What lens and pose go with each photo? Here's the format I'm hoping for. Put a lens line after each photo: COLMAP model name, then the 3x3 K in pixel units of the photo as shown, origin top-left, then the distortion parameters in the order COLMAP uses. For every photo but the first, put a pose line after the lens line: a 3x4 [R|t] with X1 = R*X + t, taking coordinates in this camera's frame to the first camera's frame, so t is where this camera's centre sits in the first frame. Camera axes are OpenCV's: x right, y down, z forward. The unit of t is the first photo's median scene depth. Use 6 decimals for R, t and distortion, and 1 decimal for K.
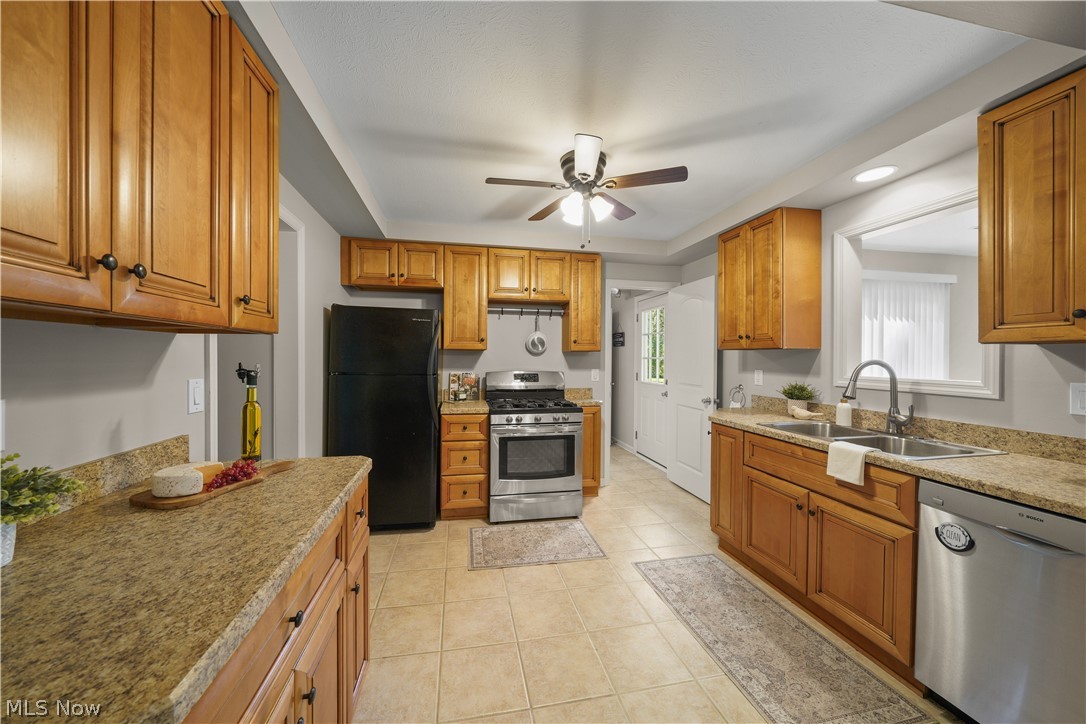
lens RADIAL K [[379.3, 0, 532.8], [0, 379.3, 354.5], [0, 0, 1]] dist [-0.007248, -0.000041]
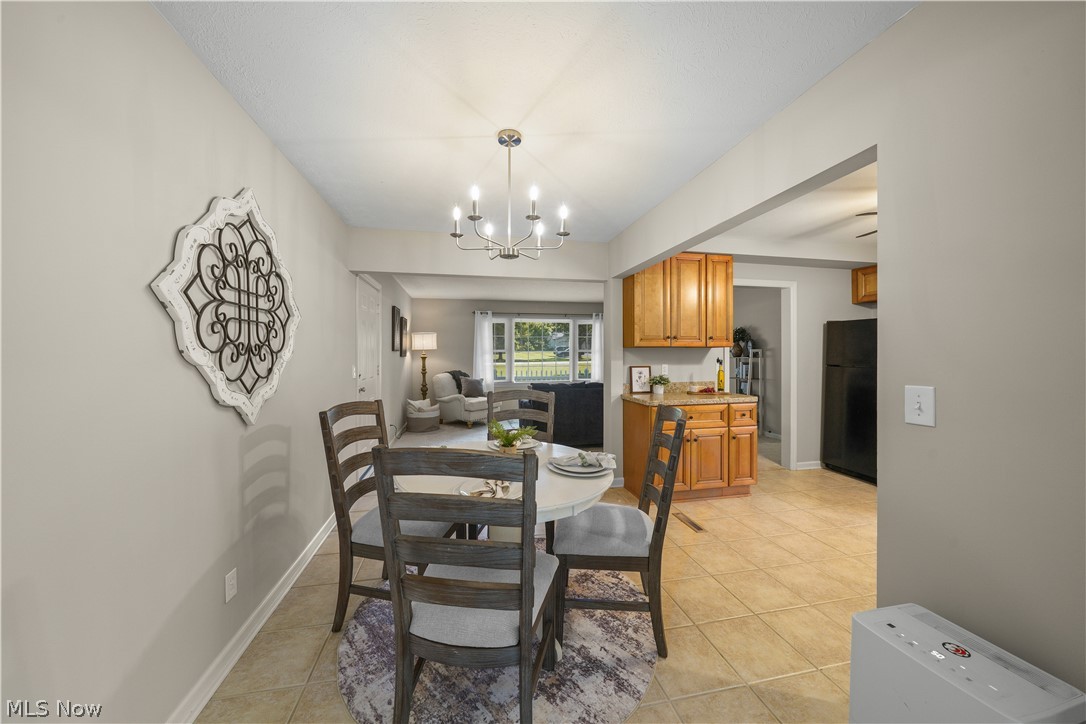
lens RADIAL K [[379.3, 0, 544.8], [0, 379.3, 360.2], [0, 0, 1]] dist [-0.007248, -0.000041]
pose [[0.022109, 0.005494, -0.999740, 1.044519], [0.012643, 0.999903, 0.005775, 0.003964], [0.999676, -0.012767, 0.022037, -0.210599]]
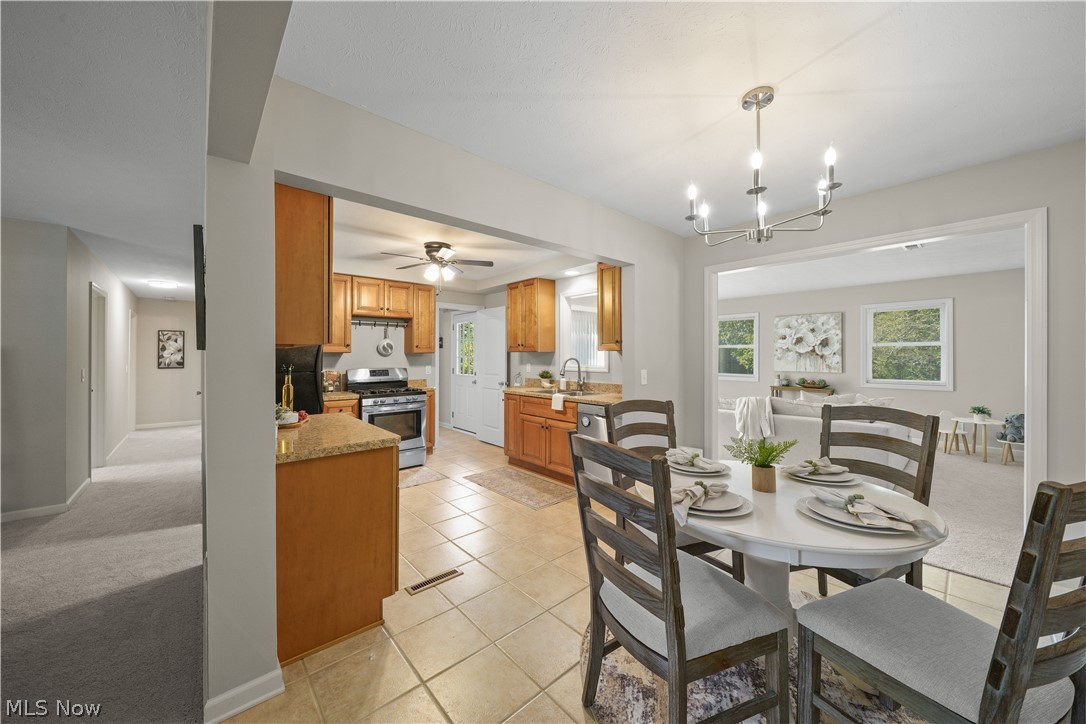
lens RADIAL K [[379.3, 0, 536.4], [0, 379.3, 352.2], [0, 0, 1]] dist [-0.007248, -0.000041]
pose [[0.862551, -0.005490, 0.505941, -0.293889], [0.005764, 0.999983, 0.001023, -0.014483], [-0.505938, 0.002034, 0.862567, -0.603235]]
